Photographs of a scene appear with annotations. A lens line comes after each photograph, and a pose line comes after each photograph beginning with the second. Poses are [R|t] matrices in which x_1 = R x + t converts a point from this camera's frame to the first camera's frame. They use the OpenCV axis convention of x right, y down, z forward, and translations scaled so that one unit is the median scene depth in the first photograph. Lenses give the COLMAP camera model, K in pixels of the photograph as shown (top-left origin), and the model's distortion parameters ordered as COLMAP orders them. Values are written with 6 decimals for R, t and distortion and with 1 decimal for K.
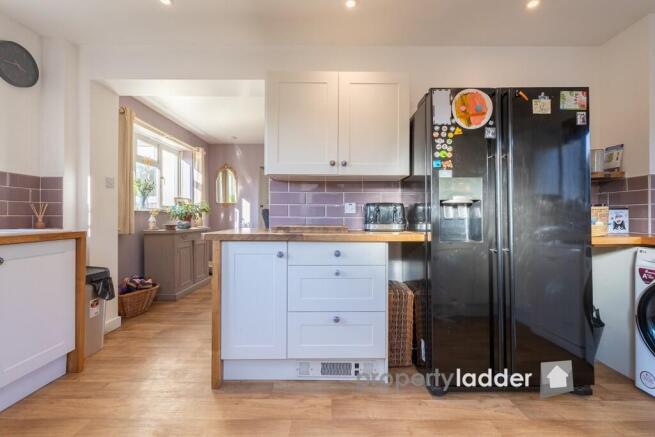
lens RADIAL K [[298.0, 0, 329.3], [0, 298.0, 213.2], [0, 0, 1]] dist [0.007081, -0.003263]
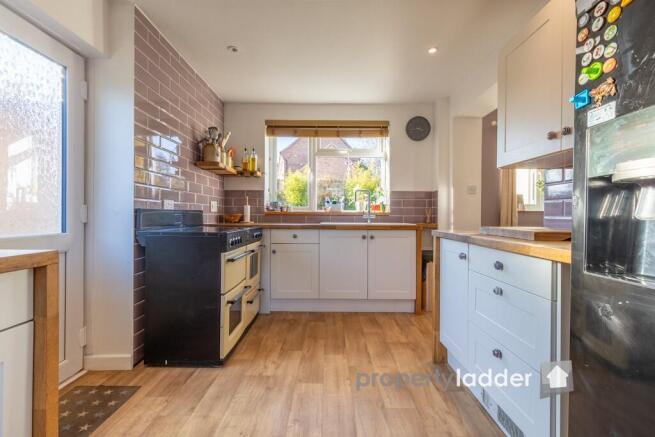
lens RADIAL K [[298.0, 0, 331.2], [0, 298.0, 209.4], [0, 0, 1]] dist [0.007081, -0.003263]
pose [[-0.012594, -0.023065, -0.999655, 0.784466], [0.006386, 0.999712, -0.023146, 0.010746], [0.999900, -0.006675, -0.012443, 0.594320]]
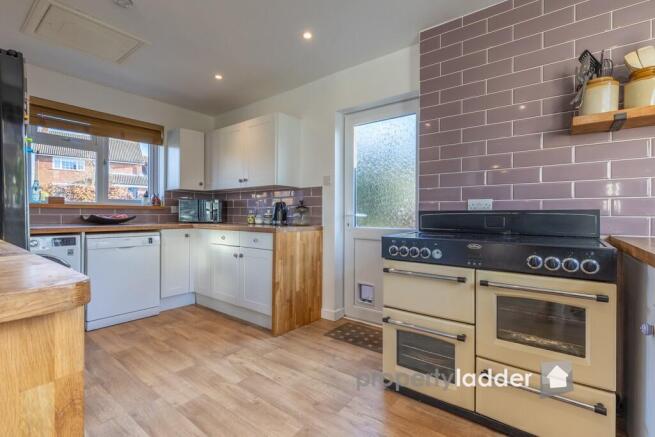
lens RADIAL K [[298.0, 0, 328.9], [0, 298.0, 210.4], [0, 0, 1]] dist [0.007081, -0.003263]
pose [[-0.775385, 0.007128, 0.631449, -0.775048], [-0.011767, 0.999600, -0.025733, 0.010966], [-0.631379, -0.027383, -0.774990, 1.056707]]
